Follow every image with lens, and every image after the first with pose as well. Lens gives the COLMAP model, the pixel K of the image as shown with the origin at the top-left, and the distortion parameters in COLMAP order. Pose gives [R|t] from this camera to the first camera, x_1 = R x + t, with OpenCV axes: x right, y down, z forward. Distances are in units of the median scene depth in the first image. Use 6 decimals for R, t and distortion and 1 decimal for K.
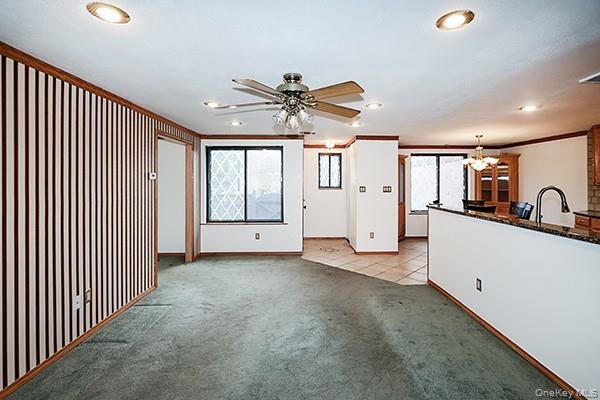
lens RADIAL K [[266.0, 0, 328.0], [0, 266.0, 187.3], [0, 0, 1]] dist [-0.000268, -0.000062]
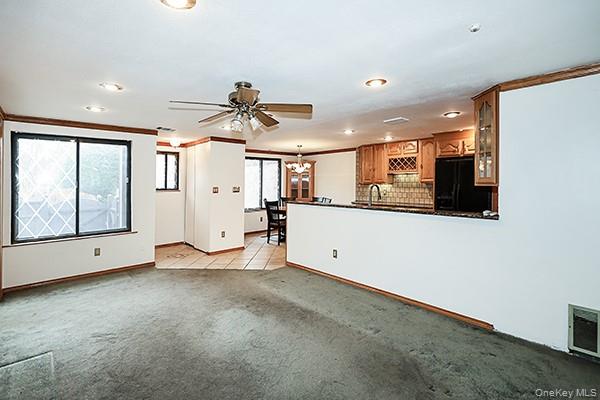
lens RADIAL K [[267.6, 0, 300.0], [0, 267.6, 200.0], [0, 0, 1]] dist [0.001201, 0.000152]
pose [[0.782305, -0.046733, 0.621140, -0.270134], [0.019896, 0.998548, 0.050070, 0.000235], [-0.622578, -0.026811, 0.782099, -0.000082]]
